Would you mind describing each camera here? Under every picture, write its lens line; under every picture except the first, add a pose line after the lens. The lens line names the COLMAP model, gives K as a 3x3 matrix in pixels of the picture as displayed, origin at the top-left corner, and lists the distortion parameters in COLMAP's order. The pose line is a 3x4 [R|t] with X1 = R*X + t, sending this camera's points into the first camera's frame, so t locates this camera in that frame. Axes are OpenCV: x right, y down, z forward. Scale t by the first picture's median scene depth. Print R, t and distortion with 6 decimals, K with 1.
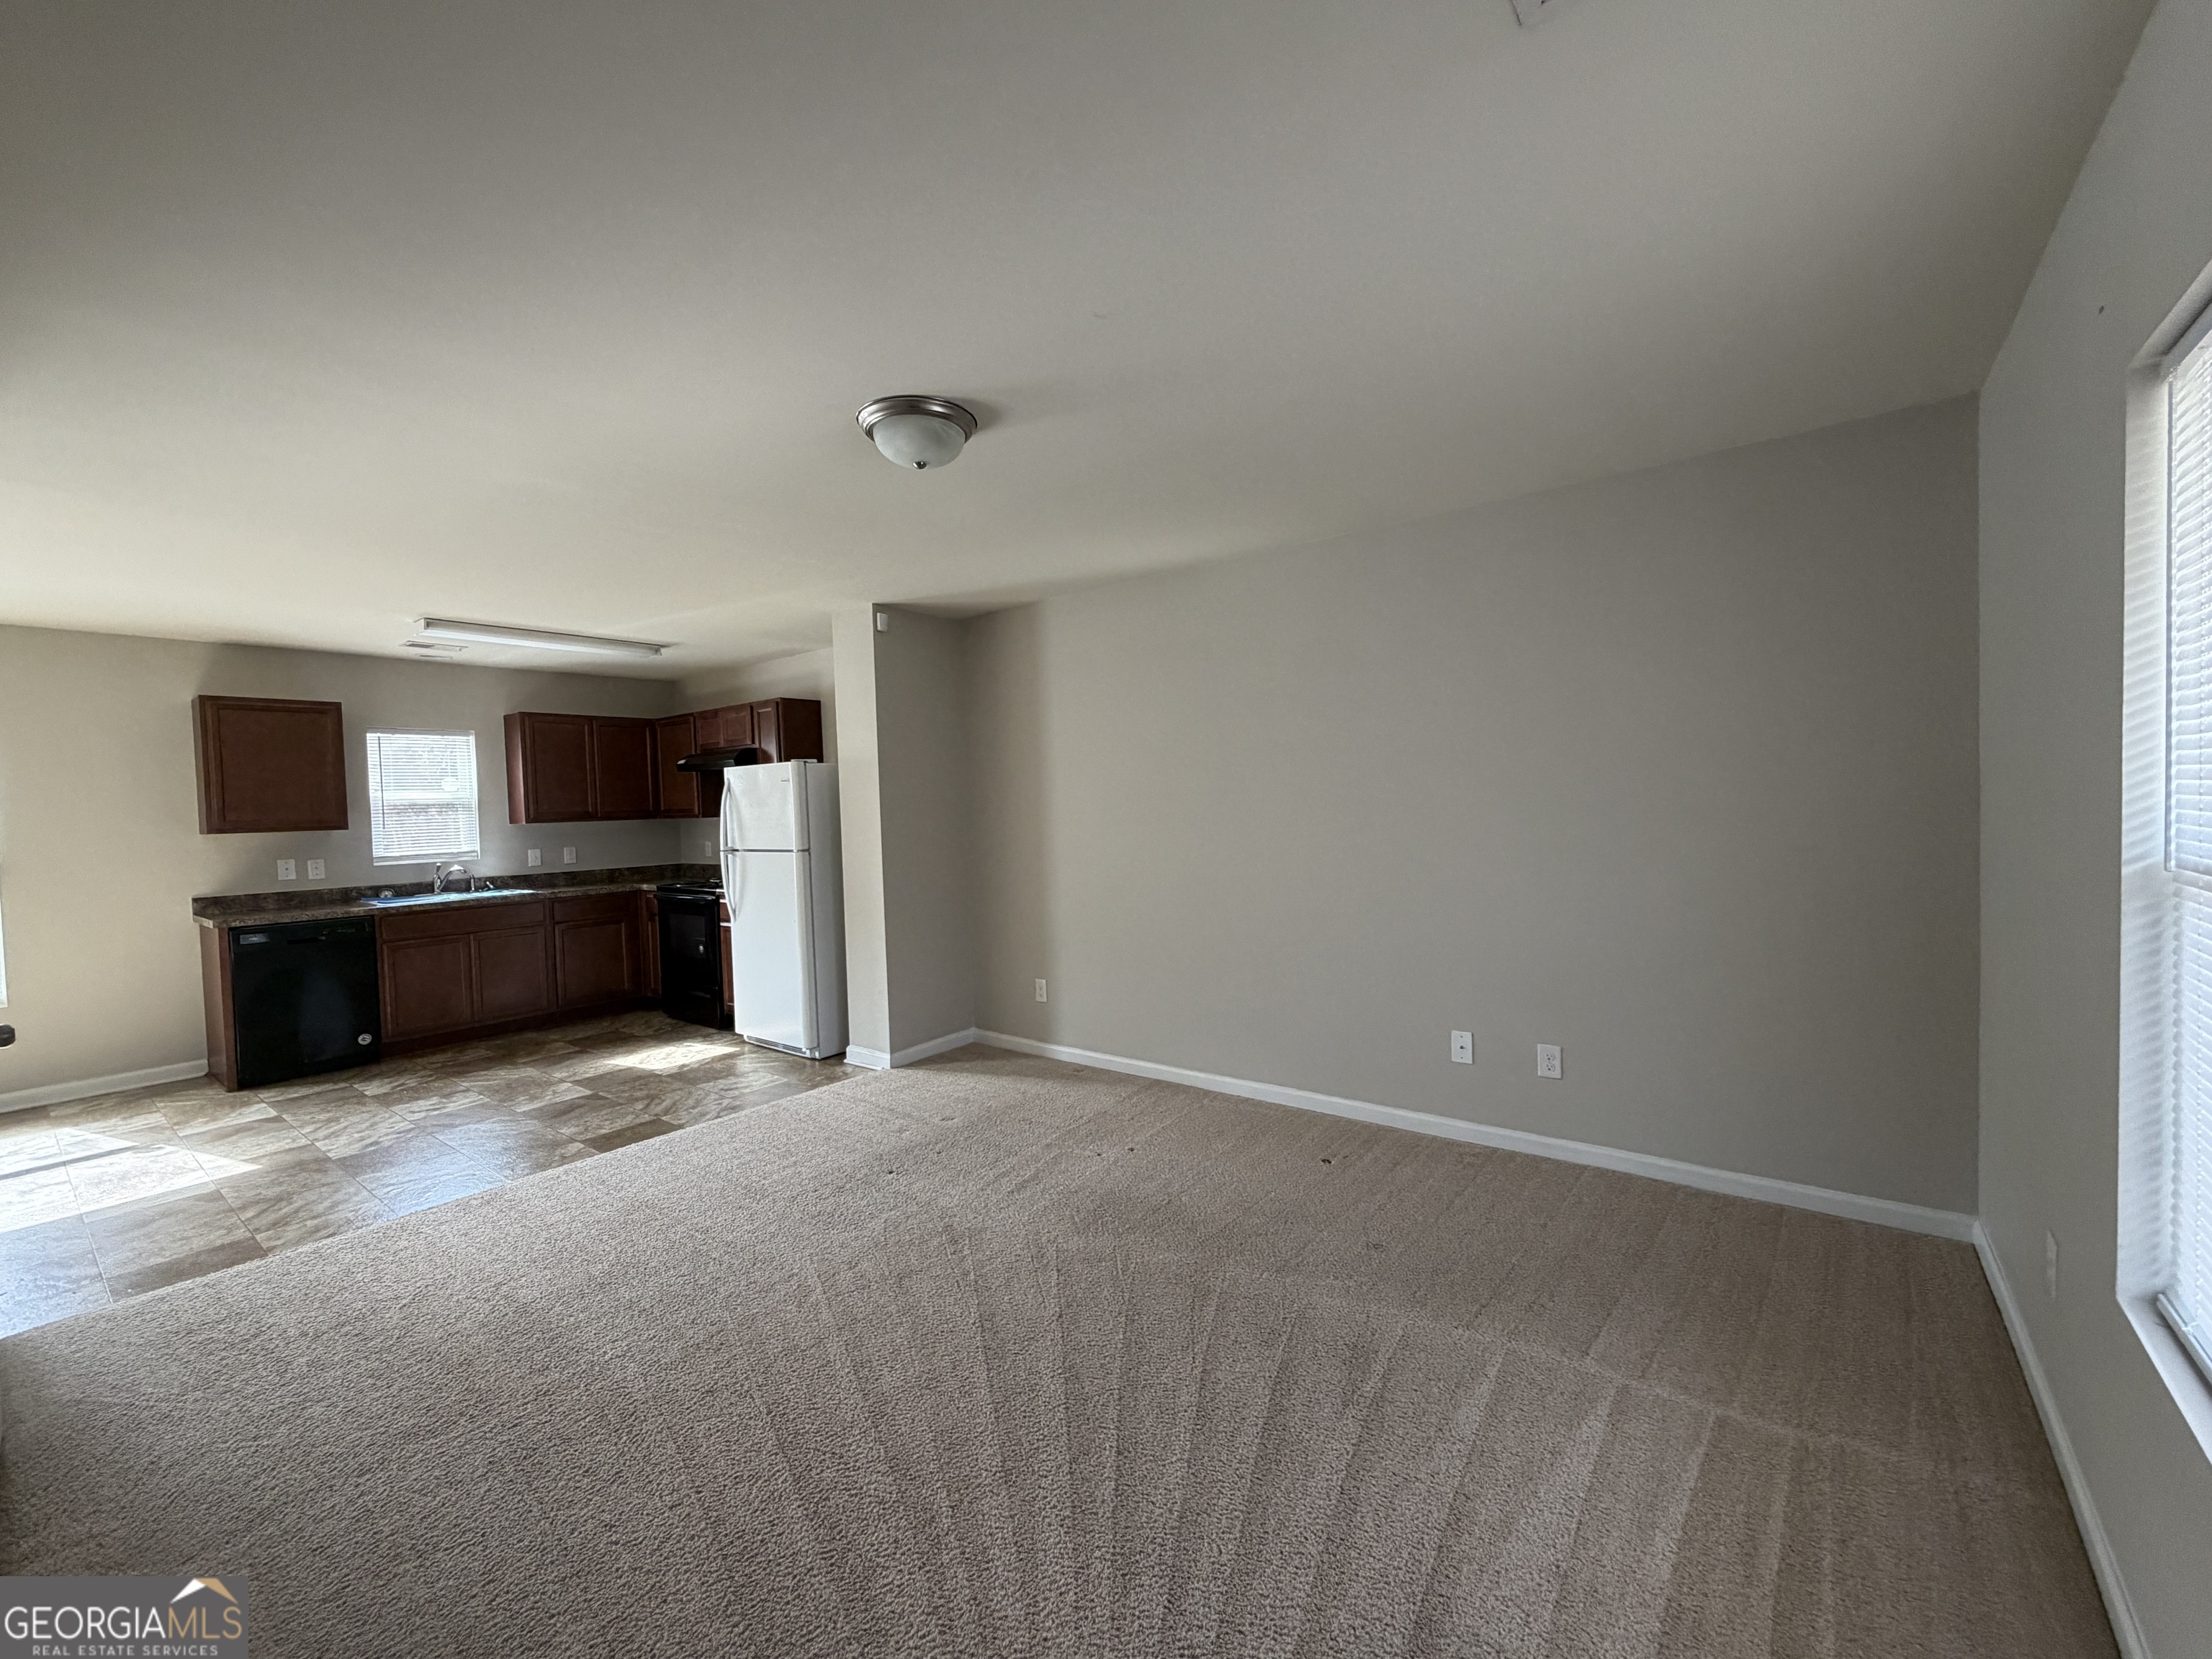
lens RADIAL K [[892.4, 0, 1106.0], [0, 892.4, 829.5], [0, 0, 1]] dist [-0.003198, -0.000326]
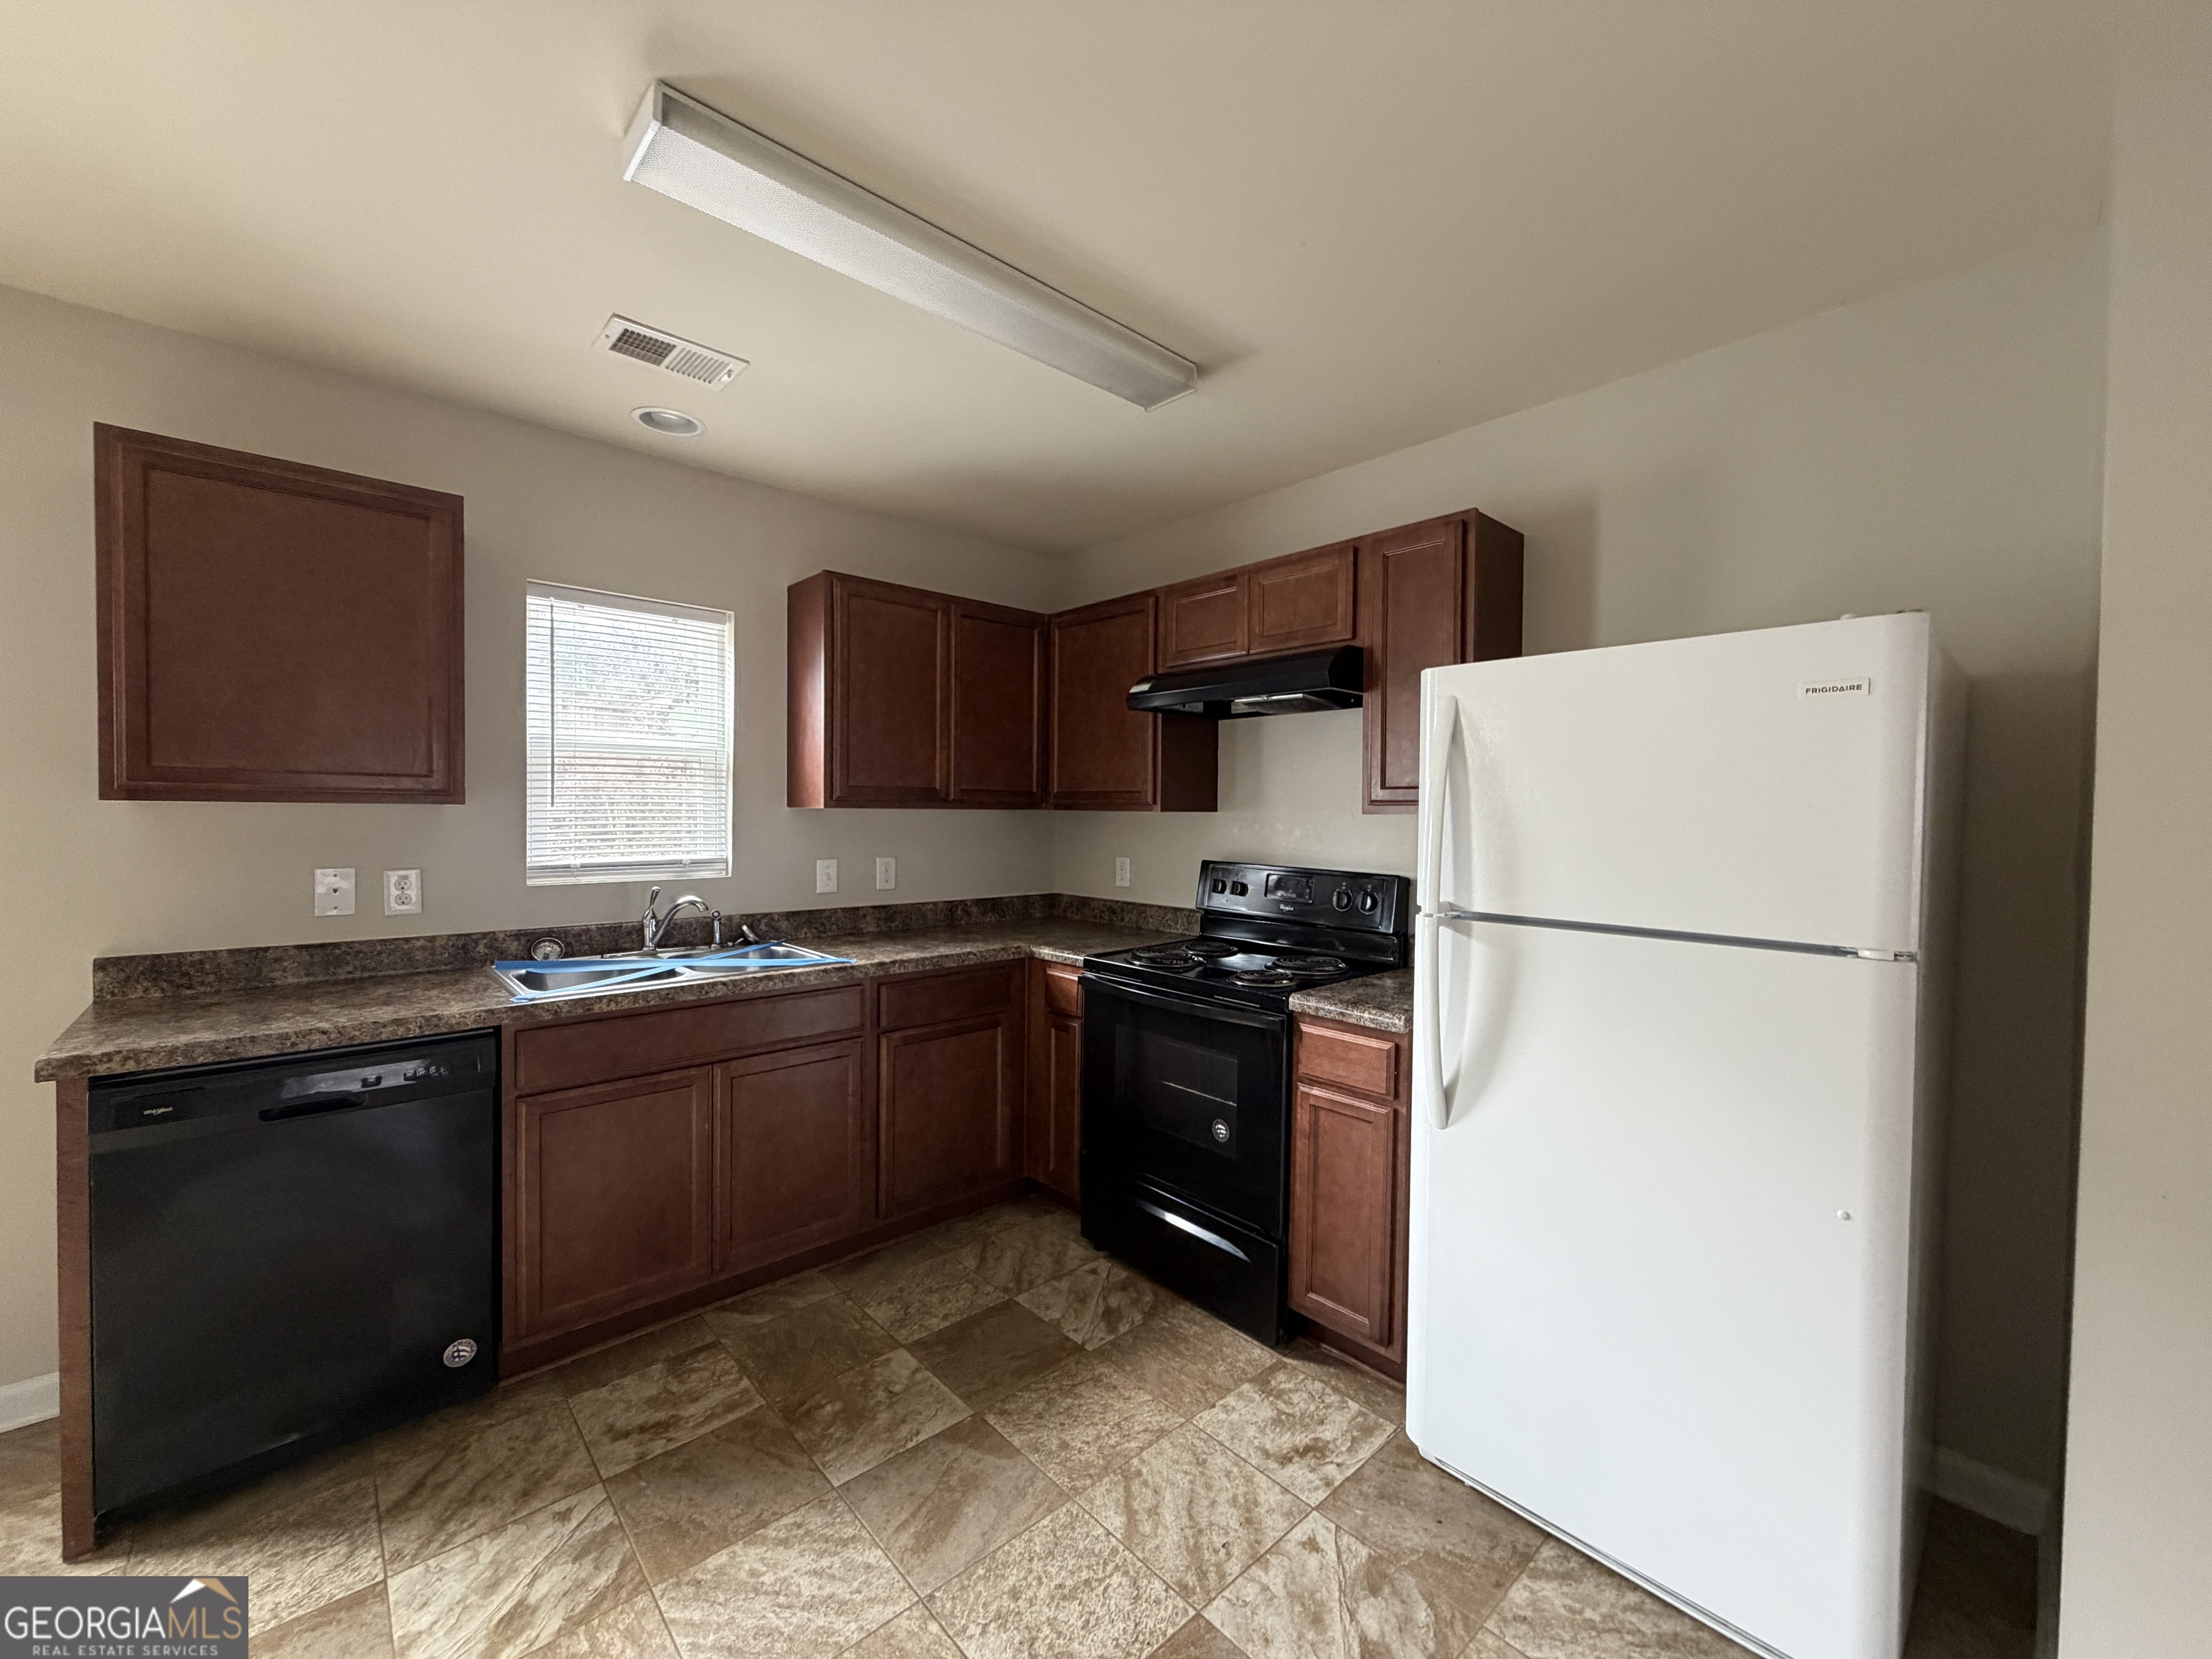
lens RADIAL K [[892.4, 0, 1106.0], [0, 892.4, 829.5], [0, 0, 1]] dist [-0.003198, -0.000326]
pose [[0.984058, 0.047205, -0.171467, -0.446415], [-0.048087, 0.998843, -0.000991, -0.001944], [0.171222, 0.009221, 0.985189, 0.591389]]
